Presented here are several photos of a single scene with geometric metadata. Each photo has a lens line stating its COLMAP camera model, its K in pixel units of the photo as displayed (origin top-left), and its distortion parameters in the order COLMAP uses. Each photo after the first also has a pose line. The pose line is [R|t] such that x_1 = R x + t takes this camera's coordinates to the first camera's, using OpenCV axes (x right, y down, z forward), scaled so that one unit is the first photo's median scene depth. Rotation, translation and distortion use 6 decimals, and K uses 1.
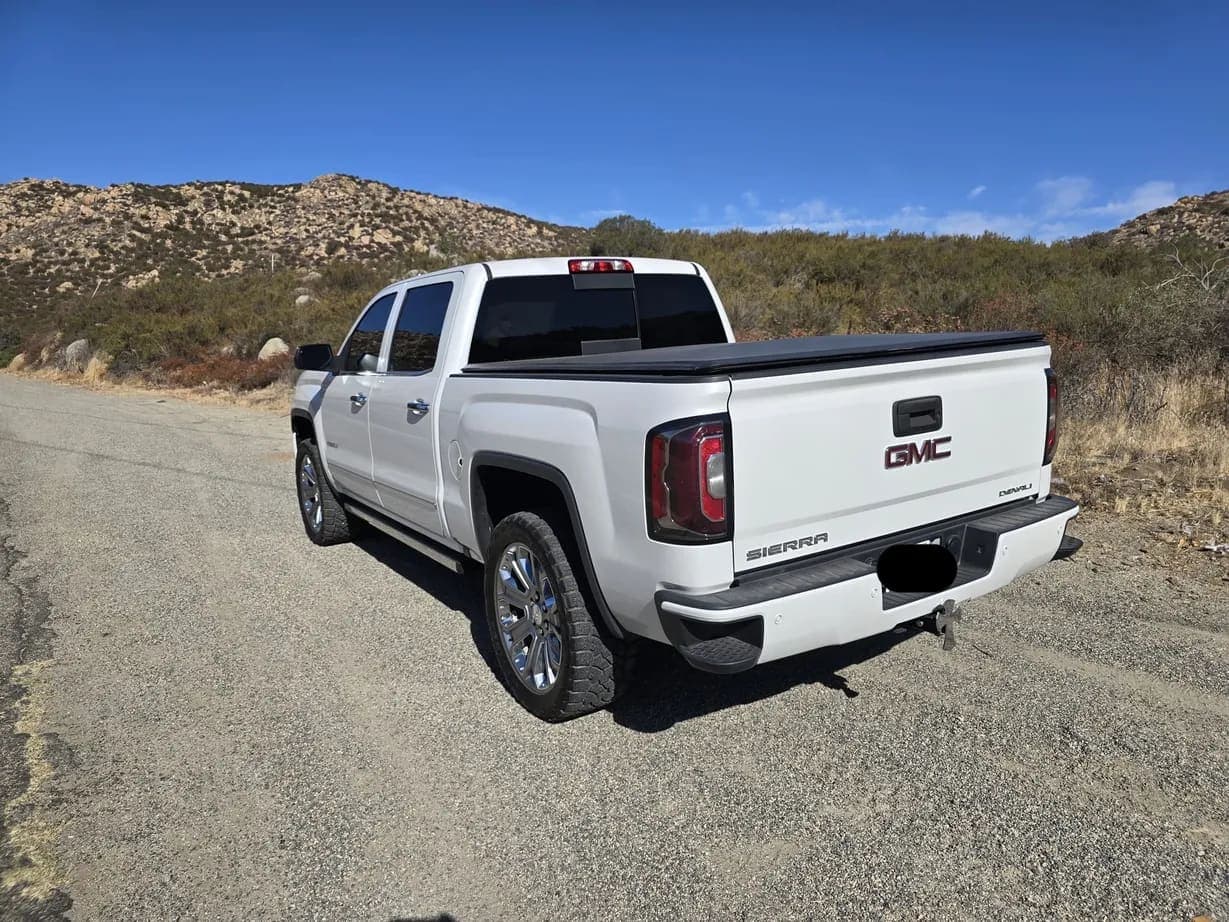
lens RADIAL K [[848.7, 0, 645.1], [0, 848.7, 448.0], [0, 0, 1]] dist [0.028150, -0.024301]
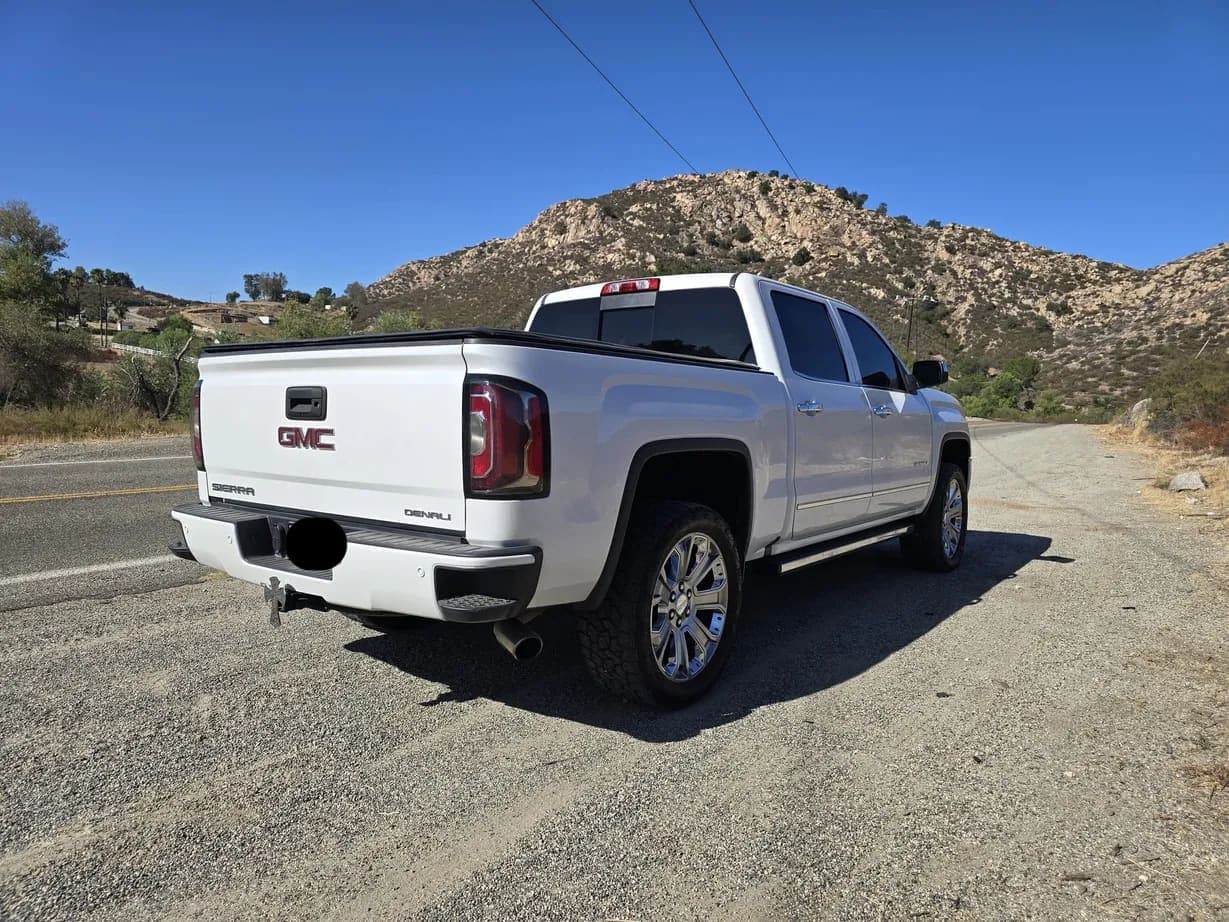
lens RADIAL K [[864.4, 0, 614.5], [0, 864.4, 461.0], [0, 0, 1]] dist [0.007703, -0.002406]
pose [[0.309487, 0.109808, -0.944542, 0.941524], [-0.168029, 0.983994, 0.059338, -0.061470], [0.935940, 0.140346, 0.322984, 0.652685]]
